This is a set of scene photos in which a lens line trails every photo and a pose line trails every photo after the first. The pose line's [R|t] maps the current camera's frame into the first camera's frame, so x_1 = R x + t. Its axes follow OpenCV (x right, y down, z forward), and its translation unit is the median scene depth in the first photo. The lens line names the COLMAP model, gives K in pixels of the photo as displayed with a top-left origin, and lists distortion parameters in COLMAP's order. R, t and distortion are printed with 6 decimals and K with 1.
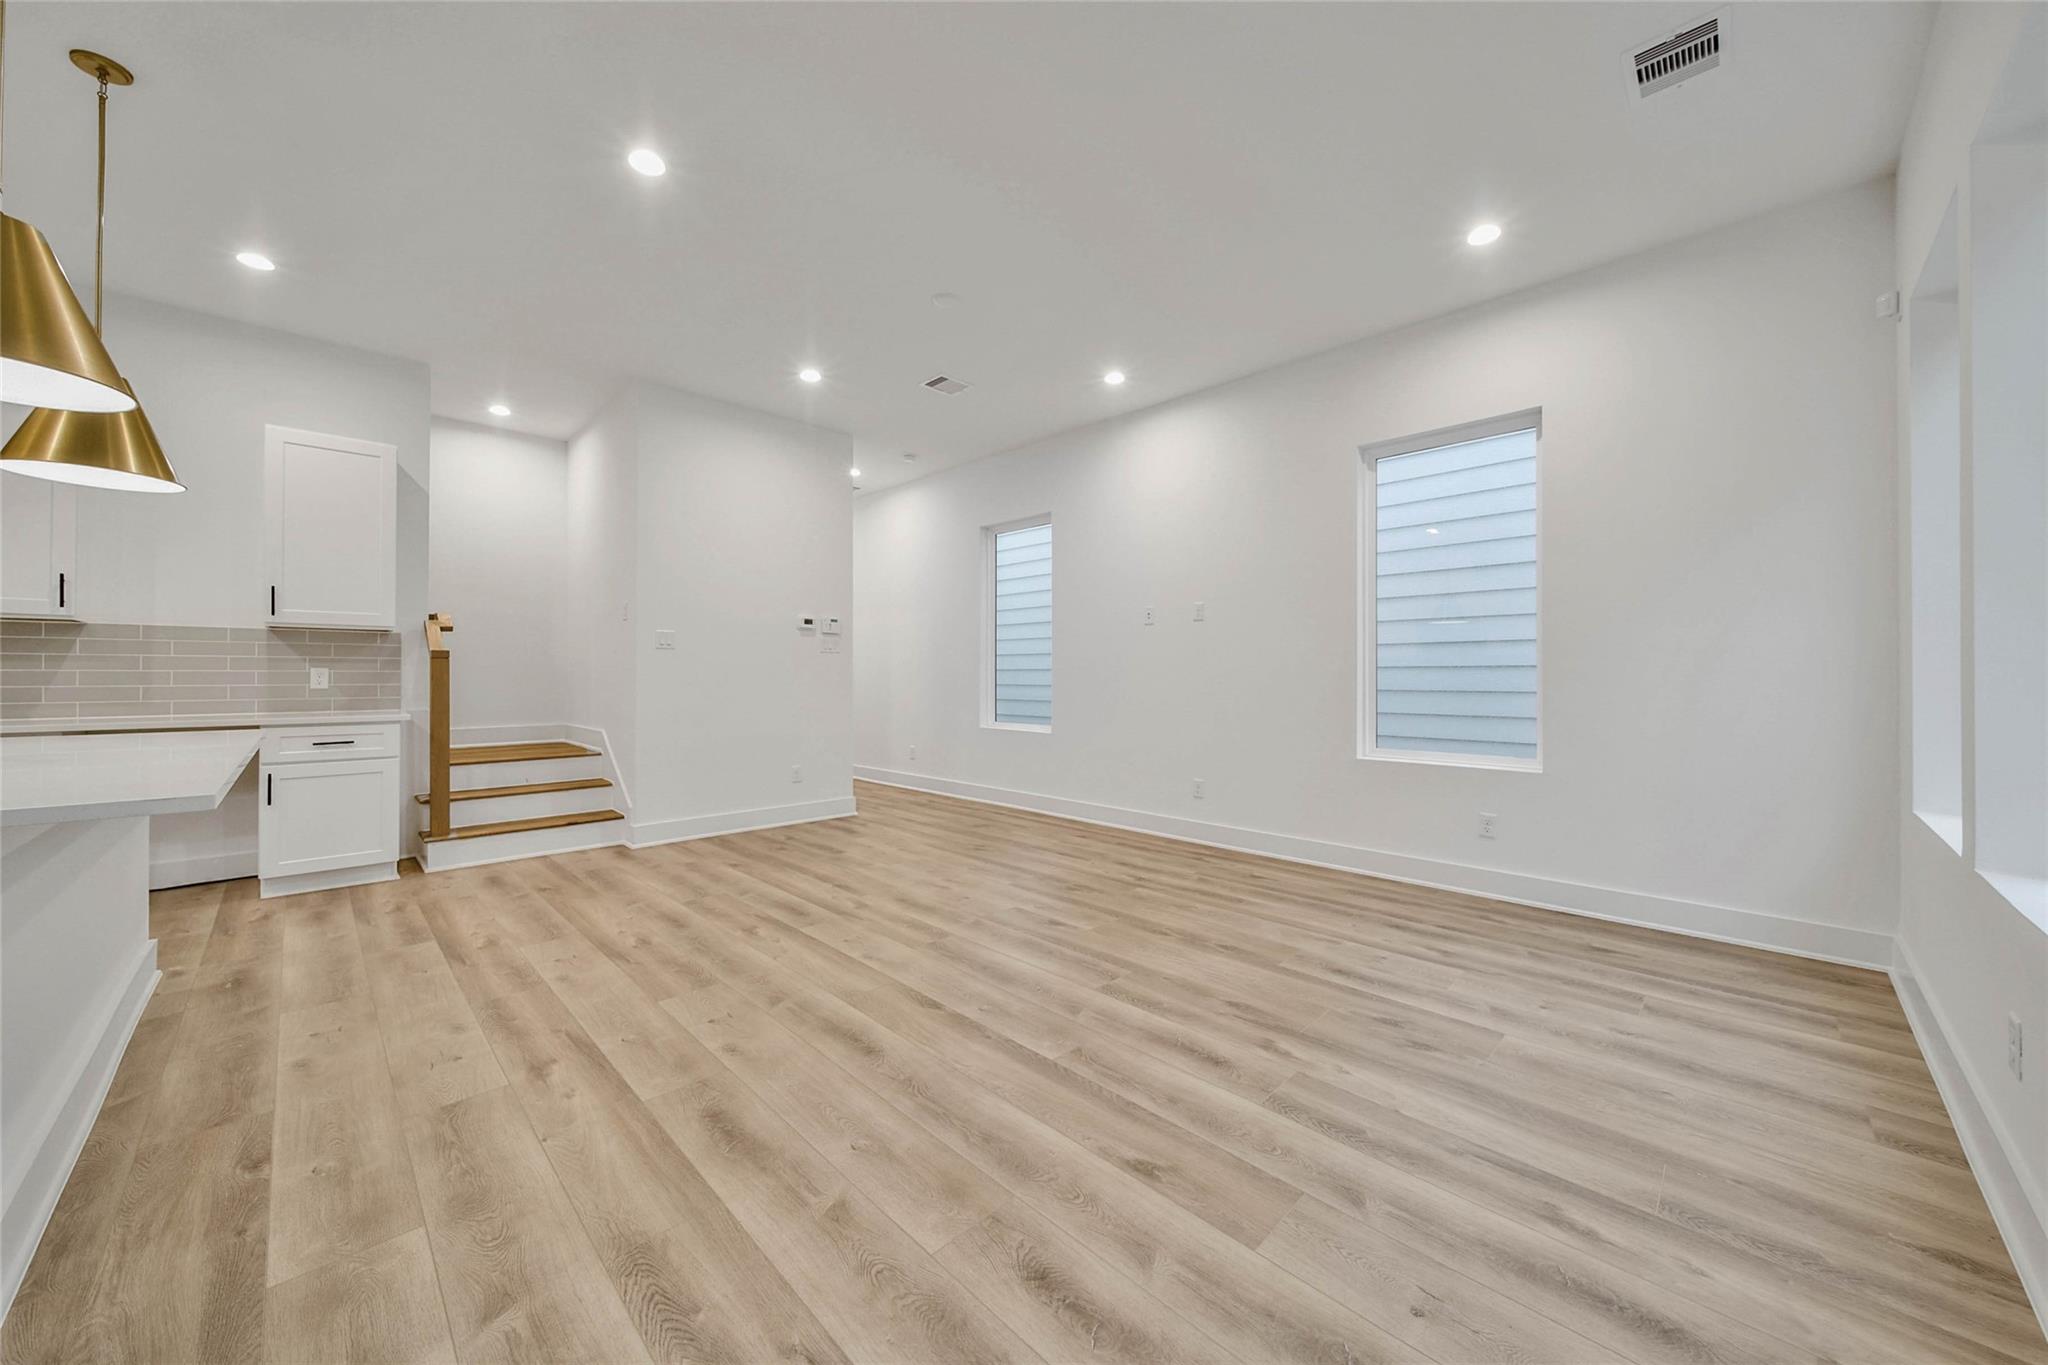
lens RADIAL K [[731.6, 0, 1028.9], [0, 731.6, 671.6], [0, 0, 1]] dist [0.000562, -0.001685]
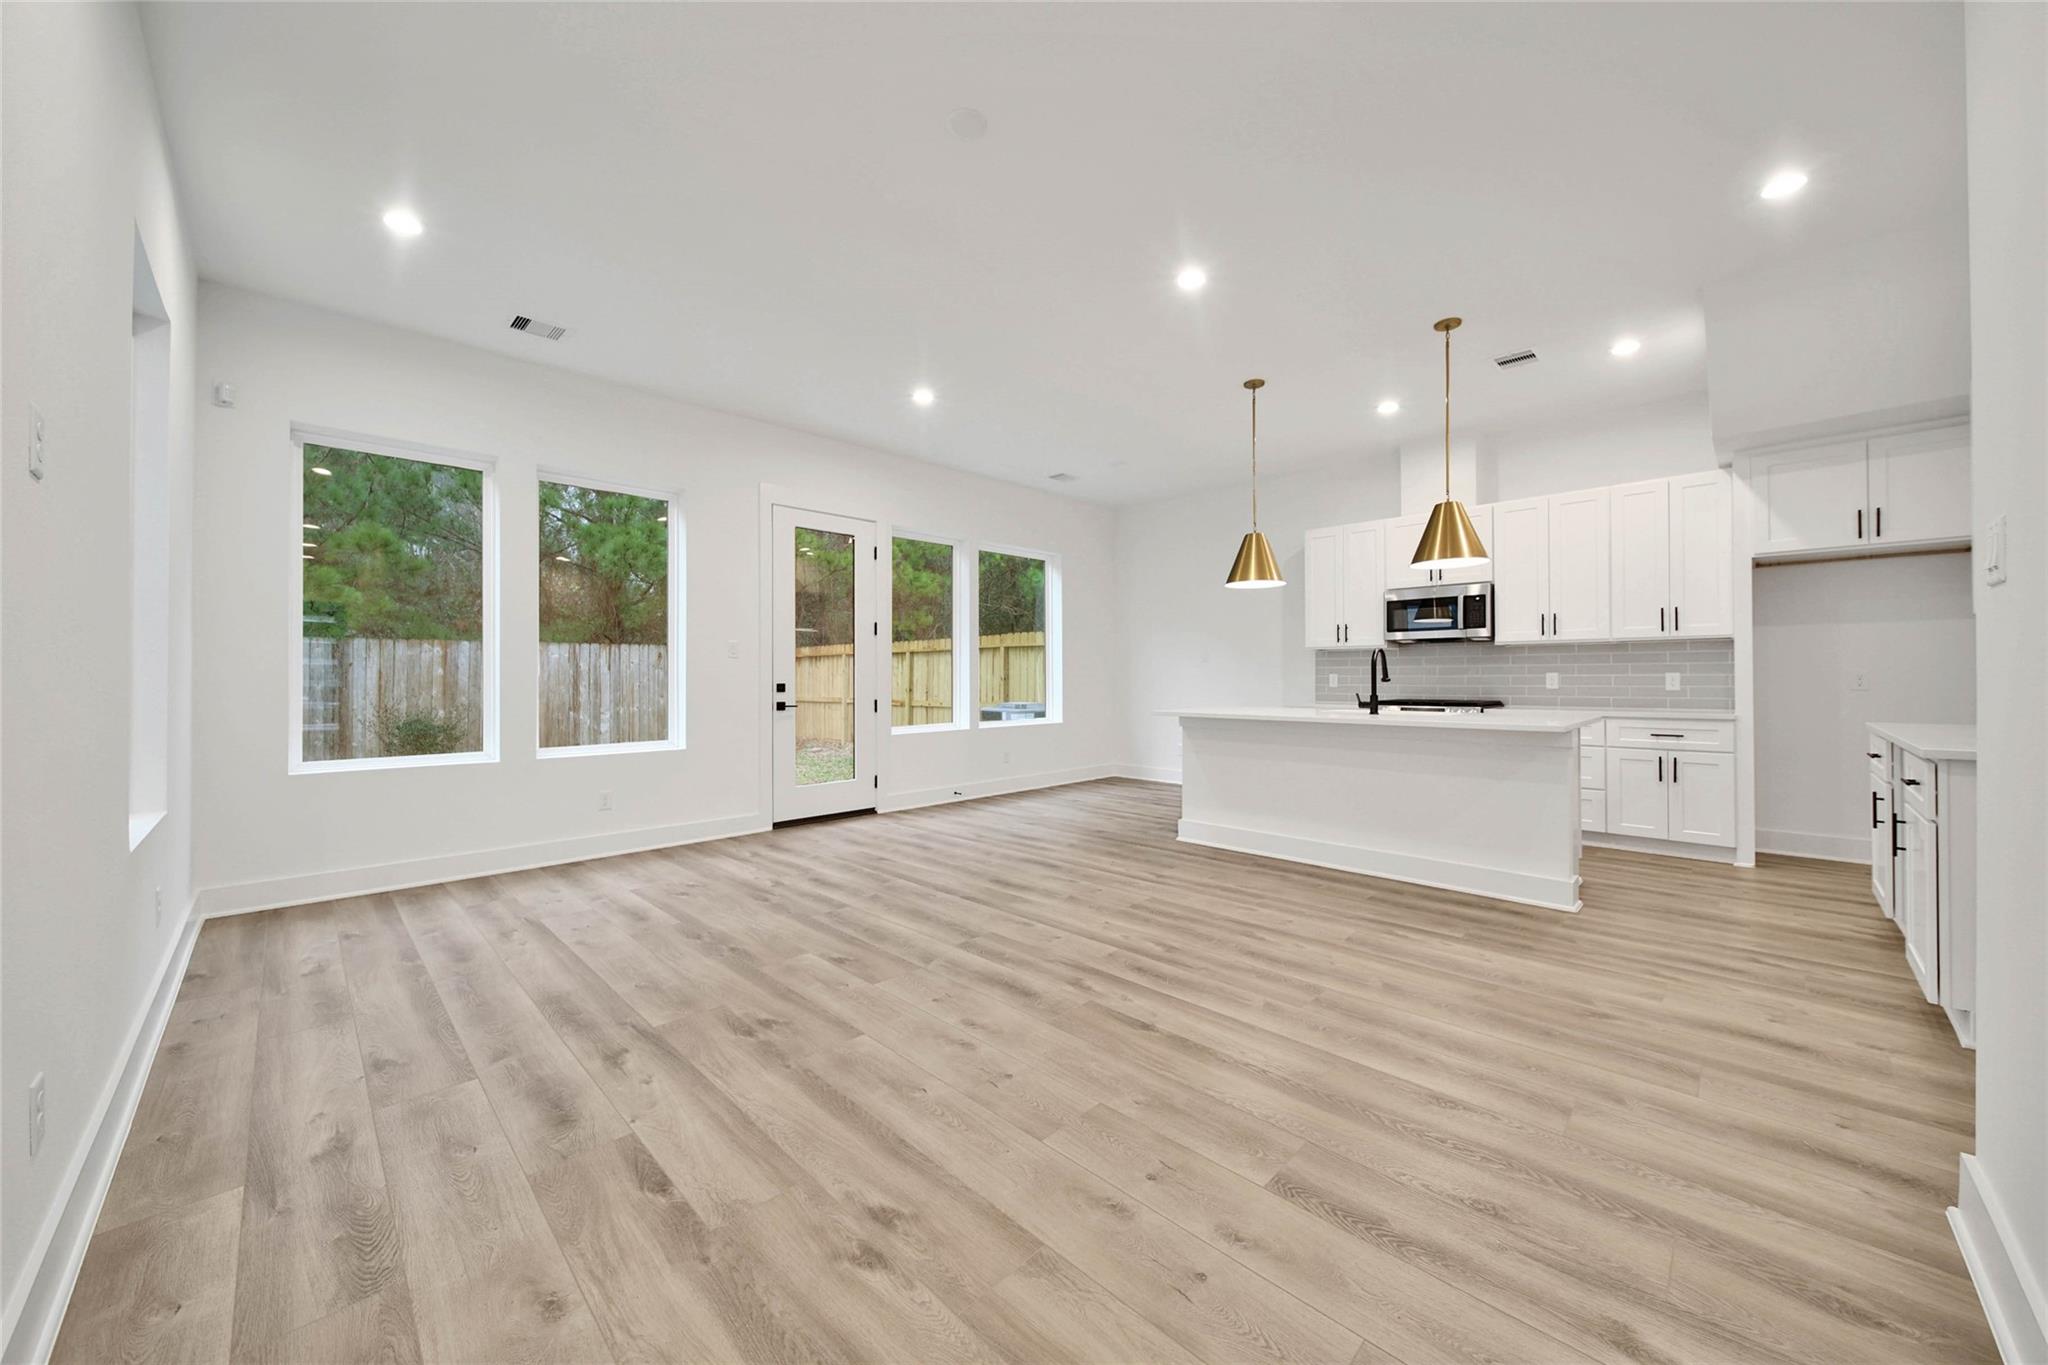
lens RADIAL K [[745.3, 0, 1026.0], [0, 745.3, 663.7], [0, 0, 1]] dist [0.001647, -0.002105]
pose [[-0.999964, 0.001797, -0.008312, -0.188624], [0.001995, 0.999713, -0.023866, 0.008359], [0.008266, -0.023881, -0.999681, 1.976067]]
